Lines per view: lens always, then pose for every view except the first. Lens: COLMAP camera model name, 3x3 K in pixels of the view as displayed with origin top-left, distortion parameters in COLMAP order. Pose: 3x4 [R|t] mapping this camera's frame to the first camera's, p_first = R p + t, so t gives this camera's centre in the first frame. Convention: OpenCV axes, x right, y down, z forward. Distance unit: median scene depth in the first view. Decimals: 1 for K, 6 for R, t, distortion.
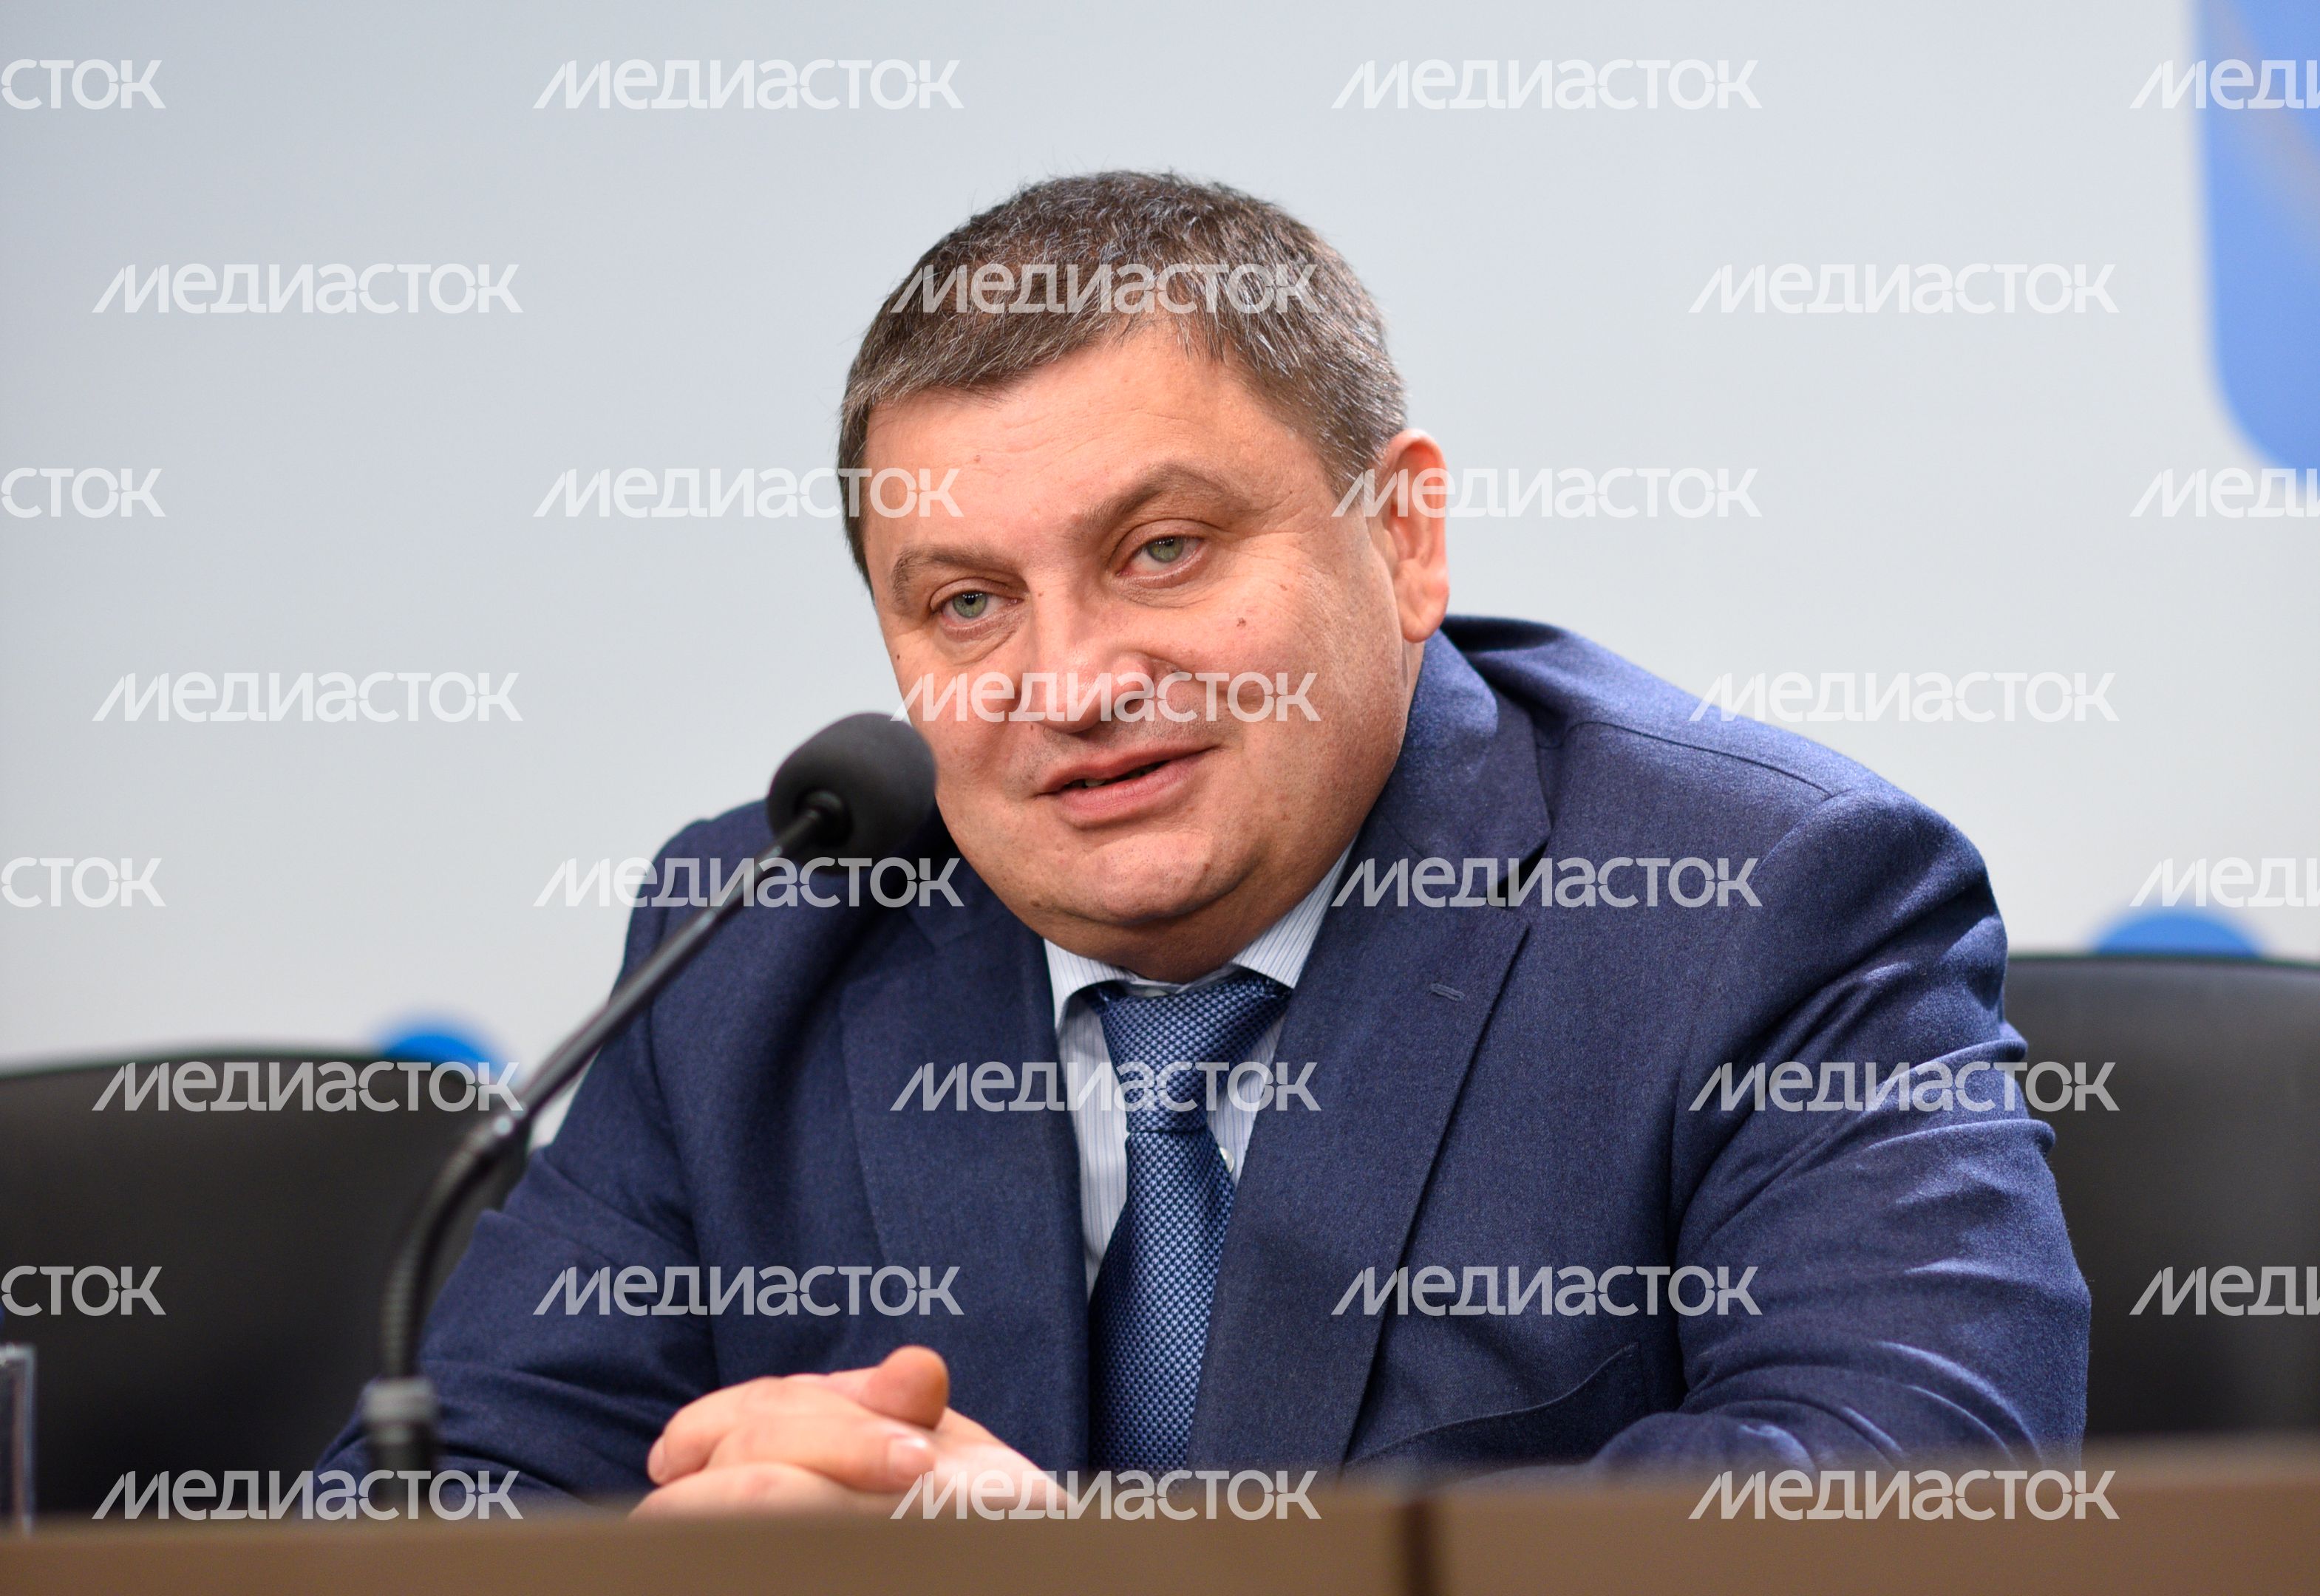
lens RADIAL K [[5983.2, 0, 1160.0], [0, 5983.2, 798.0], [0, 0, 1]] dist [-0.002570, -0.163366]
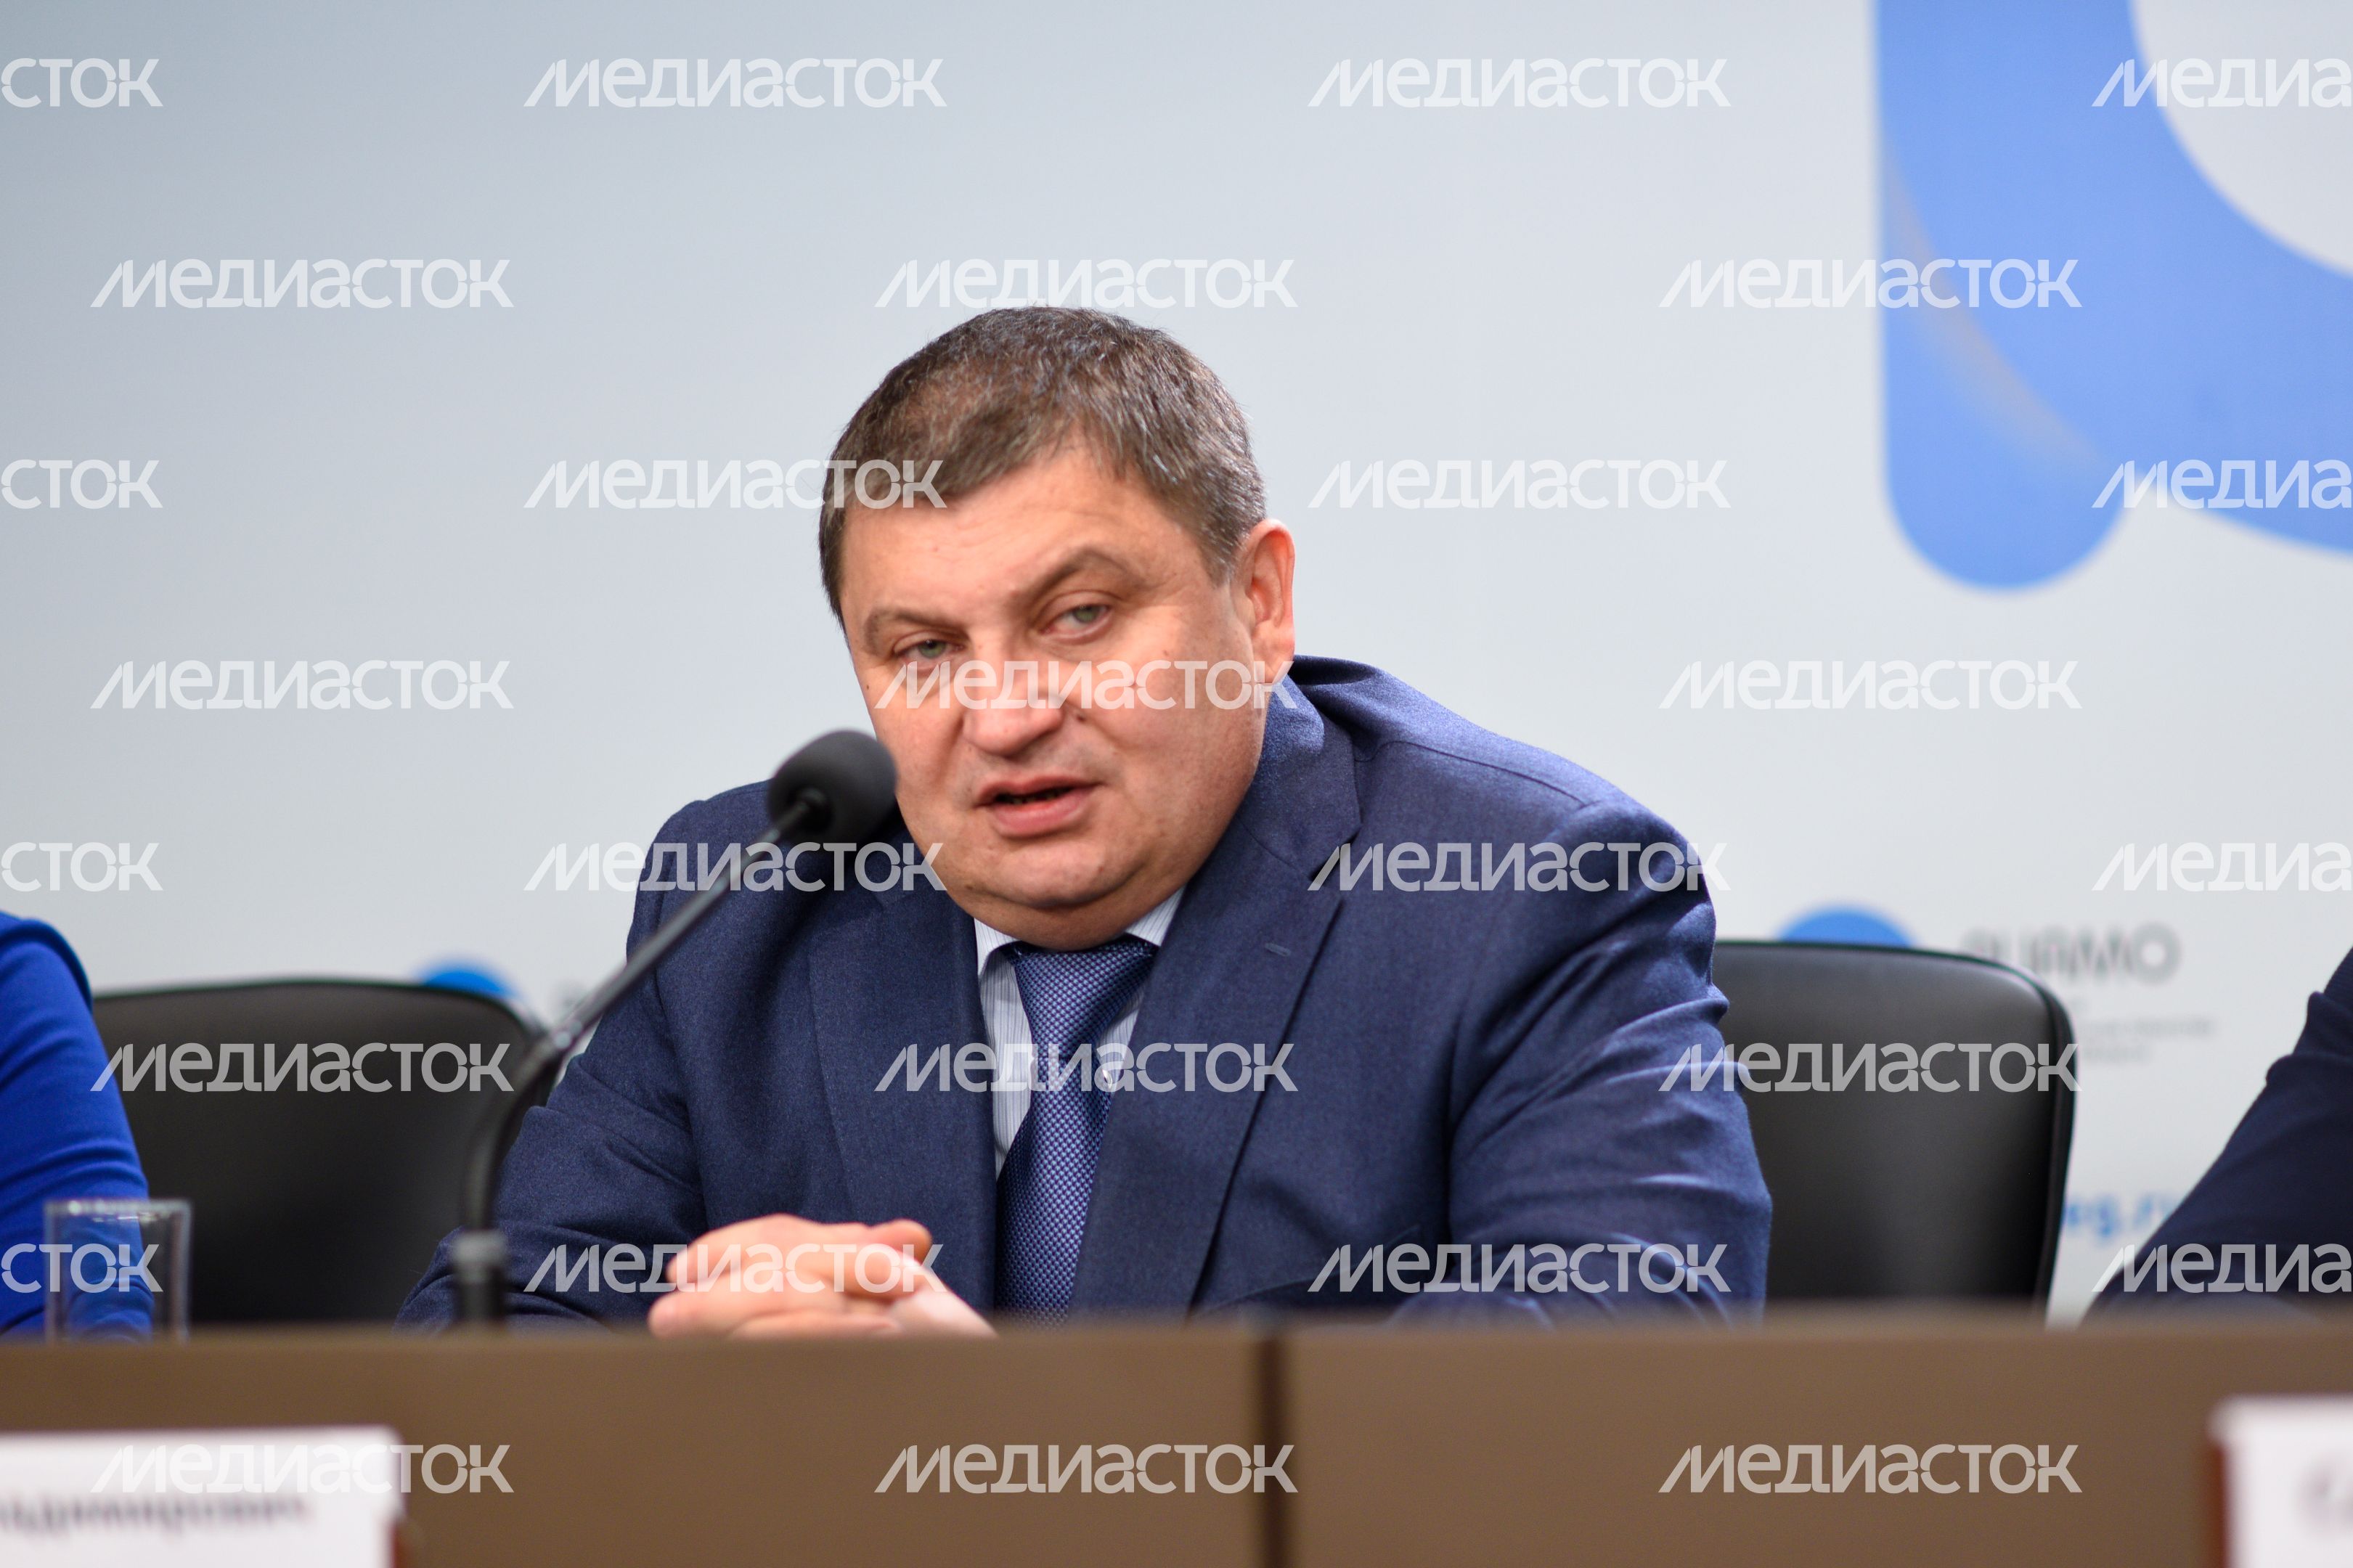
lens RADIAL K [[5776.2, 0, 1176.5], [0, 5776.2, 784.0], [0, 0, 1]] dist [0.194990, 0.027034]
pose [[0.999198, 0.030372, 0.026106, -0.008093], [-0.030825, 0.999378, 0.017115, -0.025253], [-0.025570, -0.017906, 0.999513, -0.252026]]
